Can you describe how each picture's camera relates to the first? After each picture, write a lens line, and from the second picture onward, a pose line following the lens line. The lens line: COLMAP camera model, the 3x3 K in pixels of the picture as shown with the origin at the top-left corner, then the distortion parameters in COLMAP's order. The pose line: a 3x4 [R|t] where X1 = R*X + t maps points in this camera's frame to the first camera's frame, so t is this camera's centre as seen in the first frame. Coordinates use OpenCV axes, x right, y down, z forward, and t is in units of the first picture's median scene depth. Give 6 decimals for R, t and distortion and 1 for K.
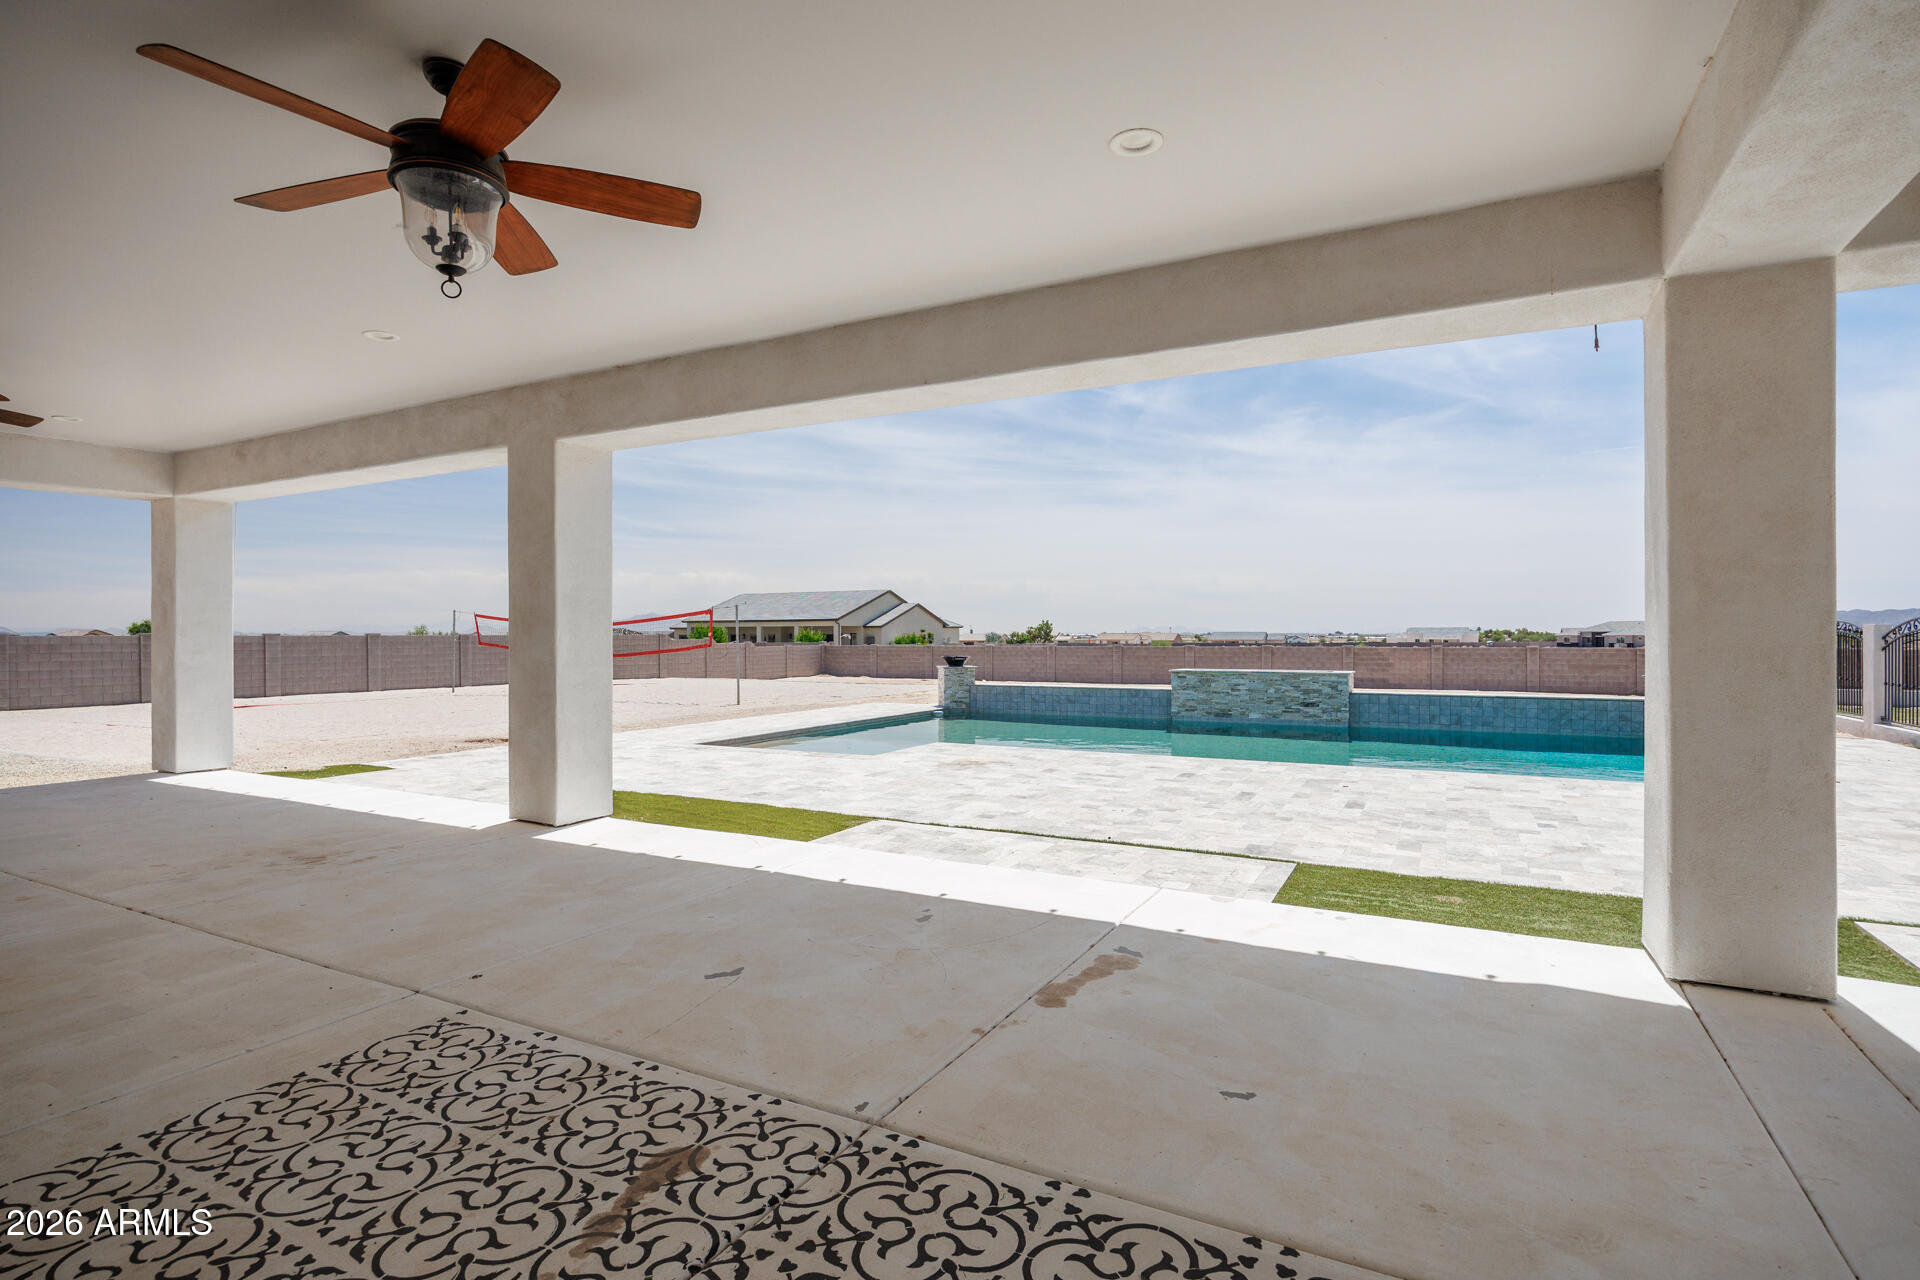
lens RADIAL K [[936.8, 0, 952.4], [0, 936.8, 639.5], [0, 0, 1]] dist [-0.013923, 0.001508]
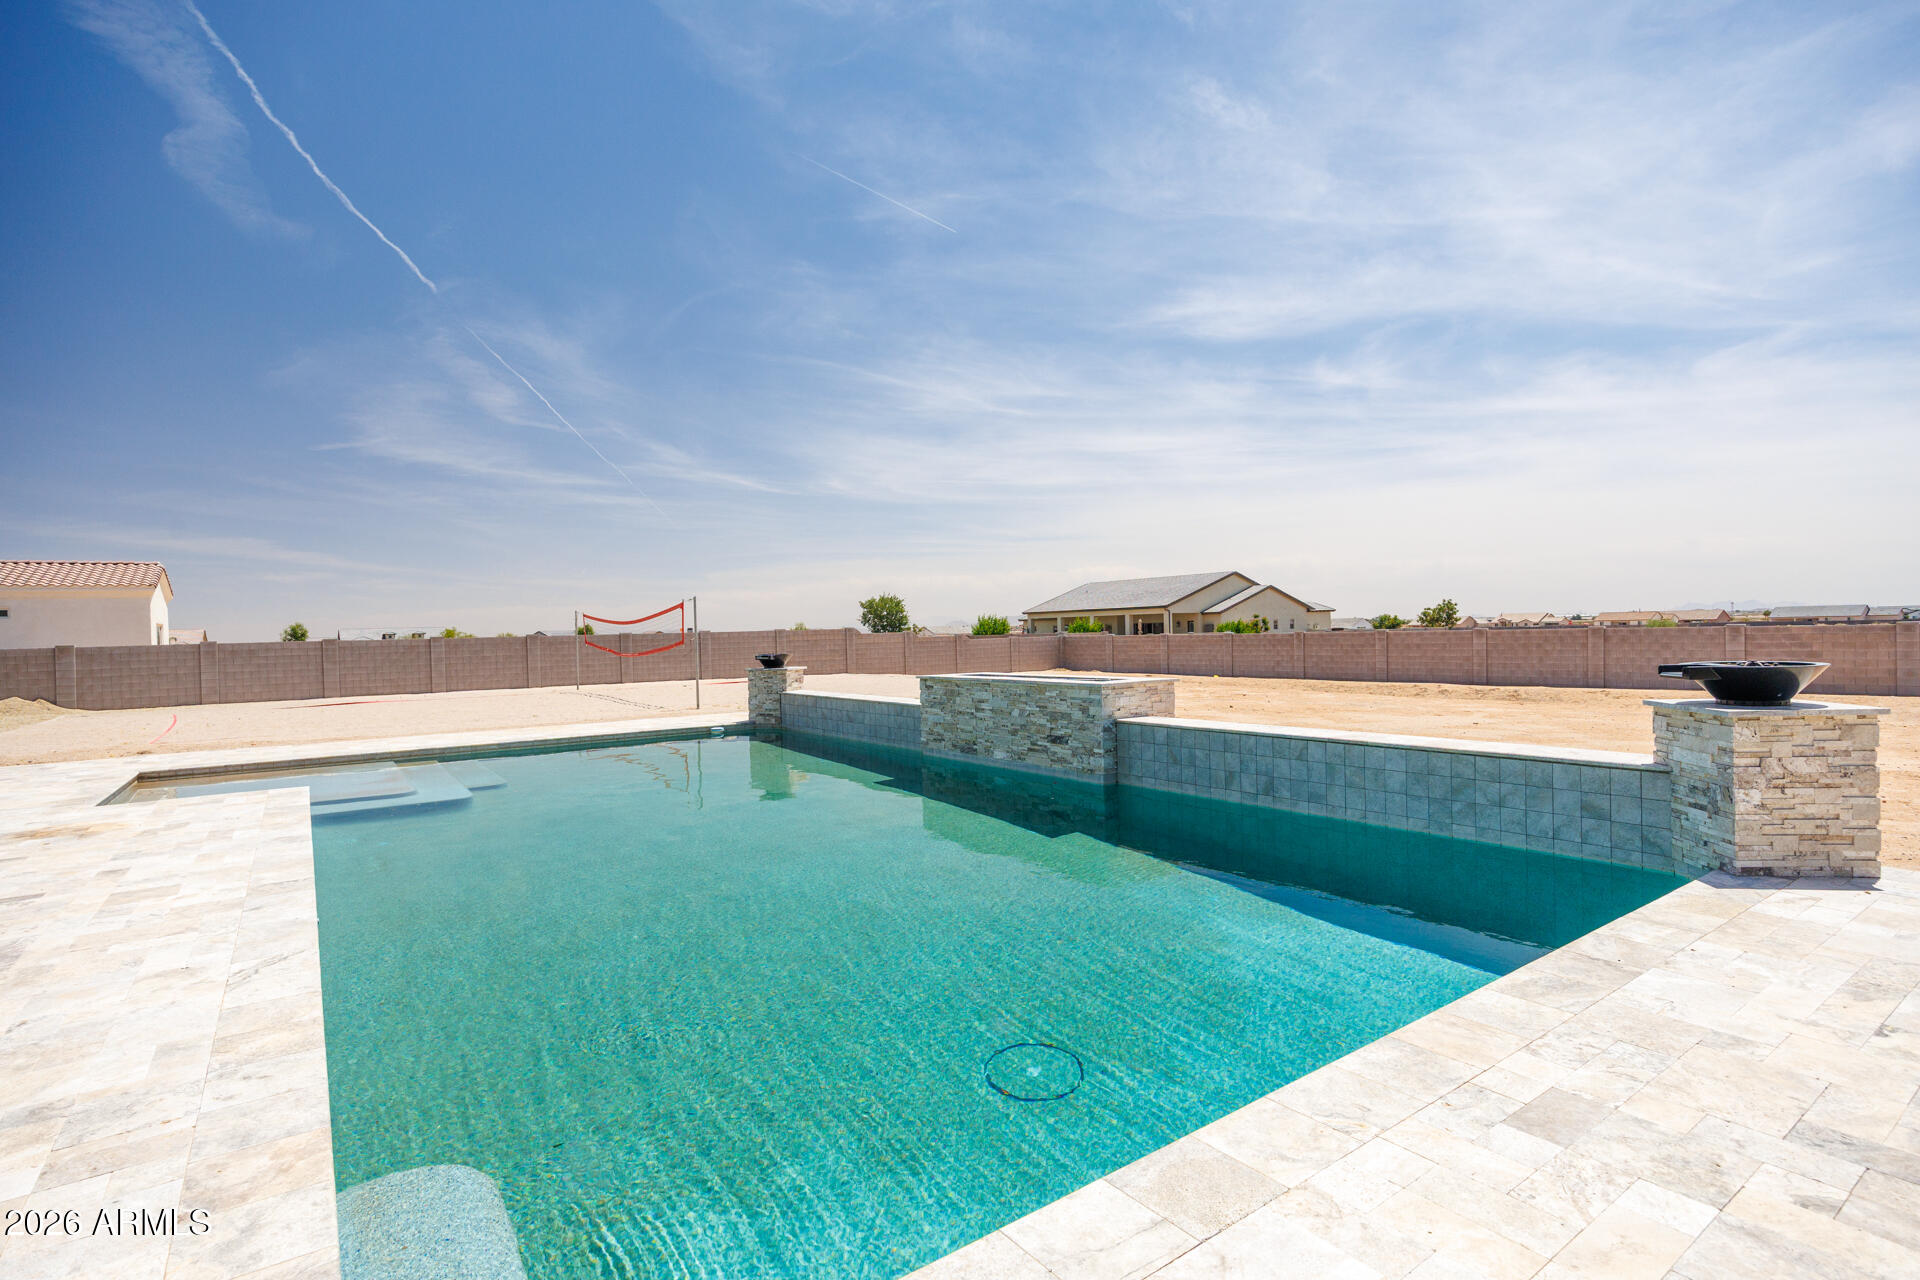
lens RADIAL K [[936.8, 0, 953.0], [0, 936.8, 654.1], [0, 0, 1]] dist [-0.013923, 0.001508]
pose [[0.892875, -0.008828, -0.450219, 0.189770], [0.020814, 0.999548, 0.021680, 0.001572], [0.449824, -0.028728, 0.892655, 0.154574]]
